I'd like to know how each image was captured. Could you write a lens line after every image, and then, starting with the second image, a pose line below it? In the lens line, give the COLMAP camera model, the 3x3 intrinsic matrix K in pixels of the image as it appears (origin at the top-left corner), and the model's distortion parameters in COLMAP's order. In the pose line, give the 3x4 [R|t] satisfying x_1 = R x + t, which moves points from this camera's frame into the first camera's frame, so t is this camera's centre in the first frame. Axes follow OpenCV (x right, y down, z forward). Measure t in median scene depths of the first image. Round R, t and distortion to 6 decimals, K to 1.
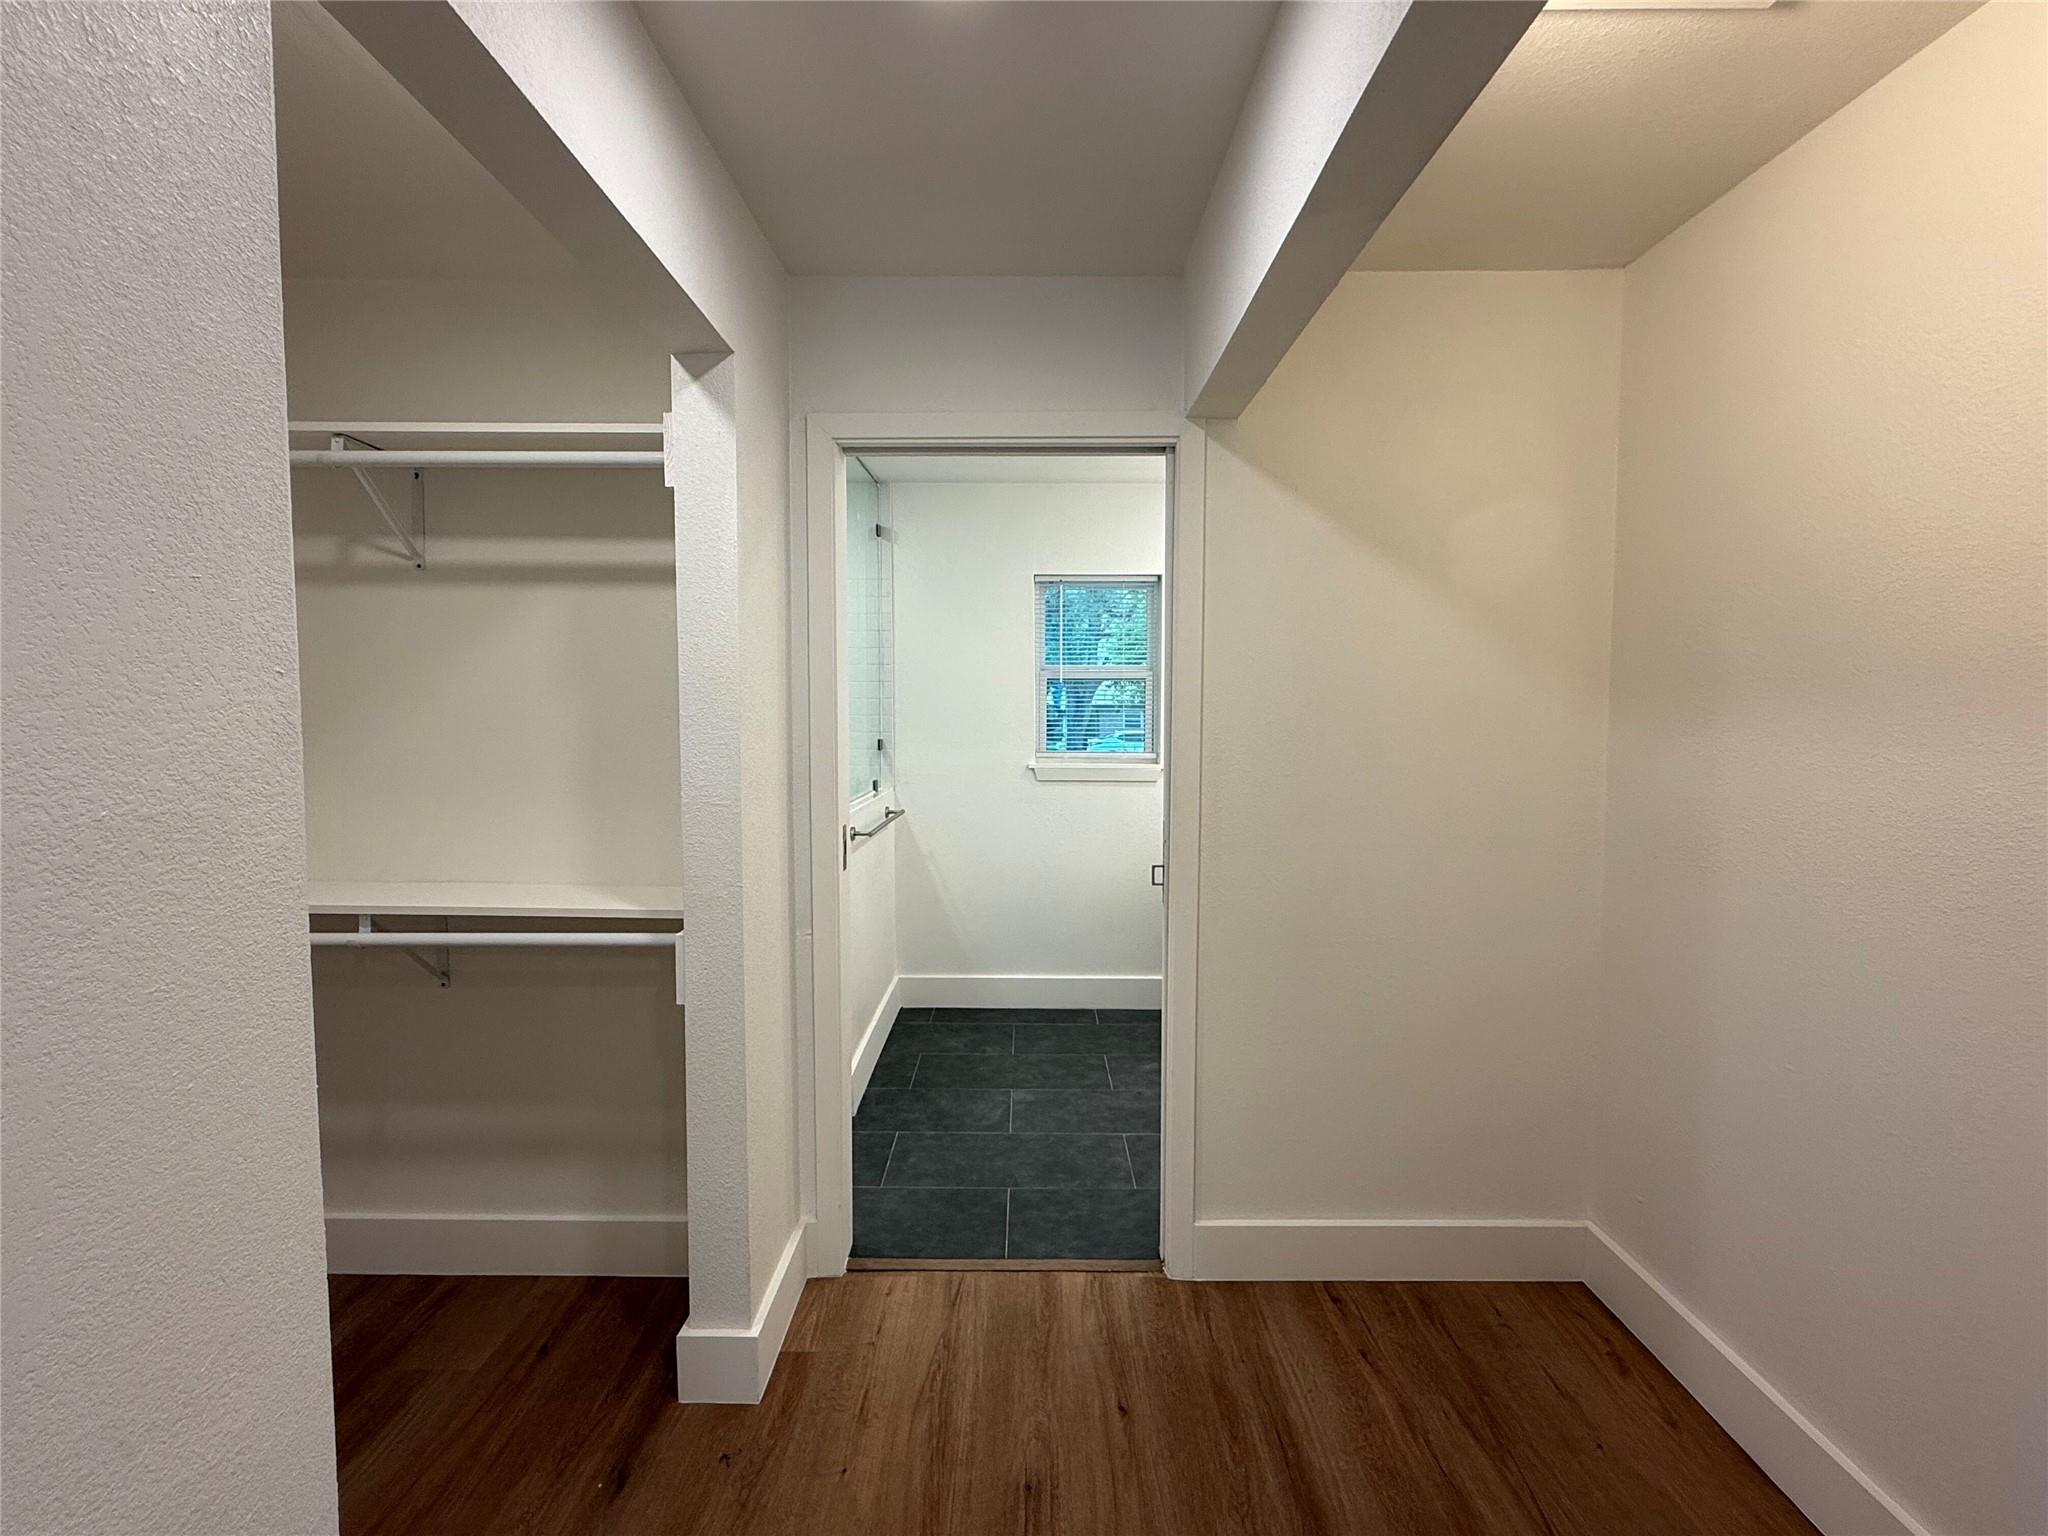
lens RADIAL K [[971.0, 0, 1021.7], [0, 971.0, 770.6], [0, 0, 1]] dist [0.000084, -0.000555]
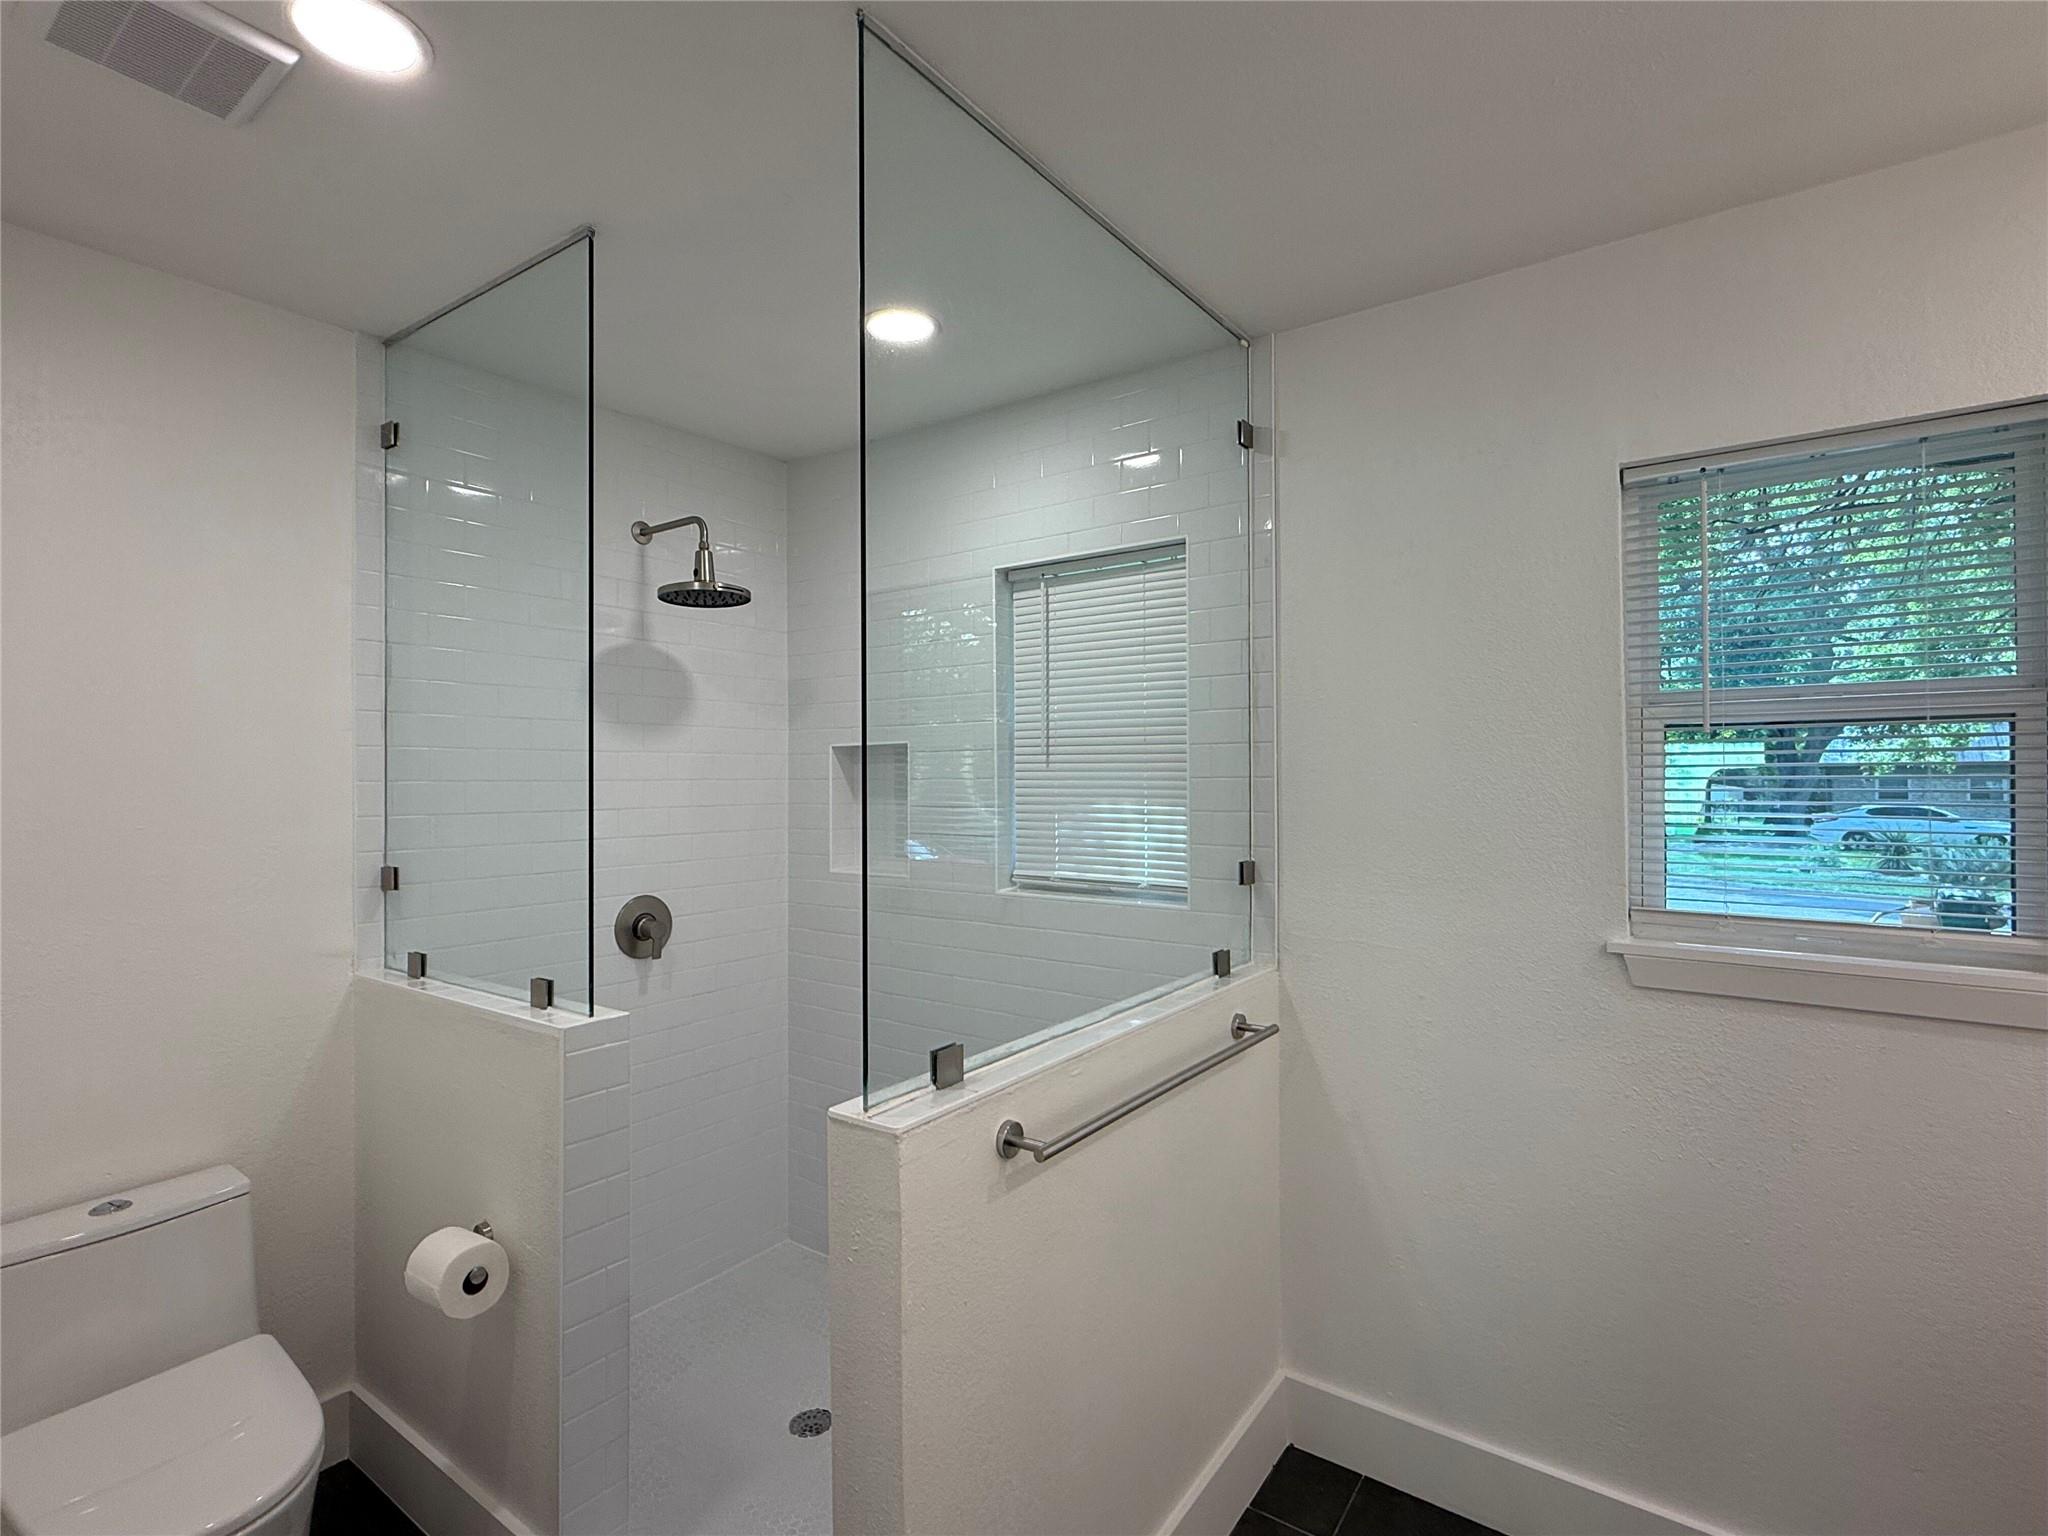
lens RADIAL K [[964.5, 0, 1030.8], [0, 964.5, 773.0], [0, 0, 1]] dist [0.003676, 0.000300]
pose [[0.818410, -0.007285, -0.574589, 0.058134], [-0.029502, 0.998068, -0.054675, -0.064780], [0.573877, 0.061698, 0.816614, 0.752270]]
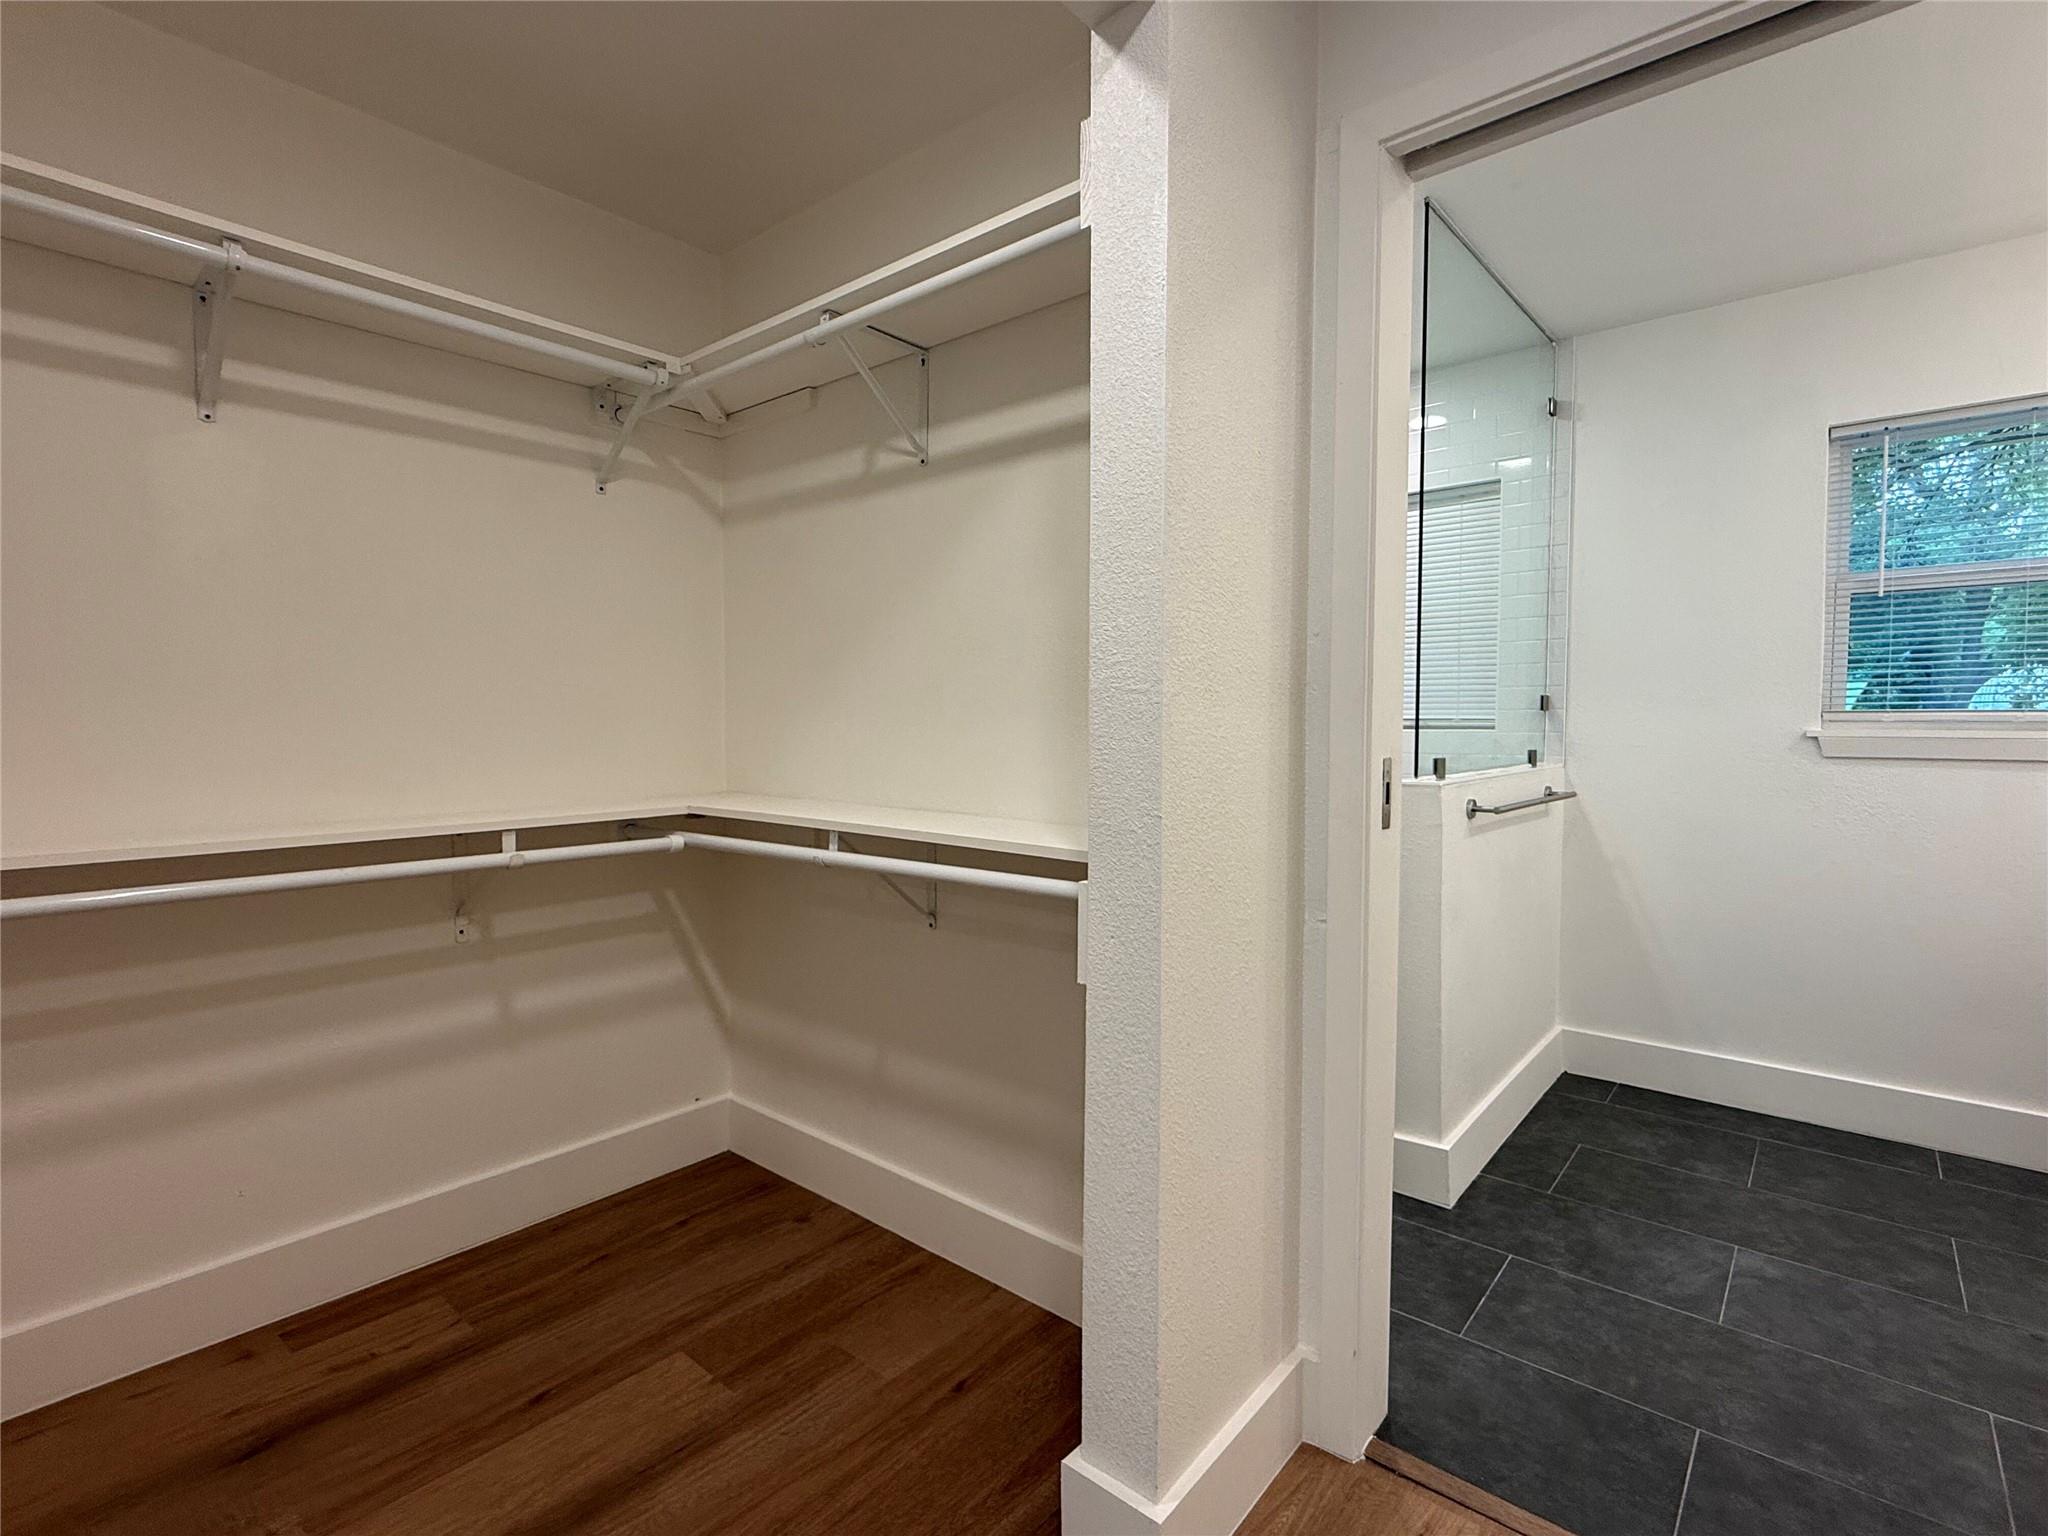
lens RADIAL K [[971.0, 0, 1021.7], [0, 971.0, 770.6], [0, 0, 1]] dist [0.000084, -0.000555]
pose [[0.764360, 0.028969, -0.644138, 0.034022], [-0.039786, 0.999206, -0.002273, 0.056956], [0.643561, 0.027365, 0.764906, 0.269516]]
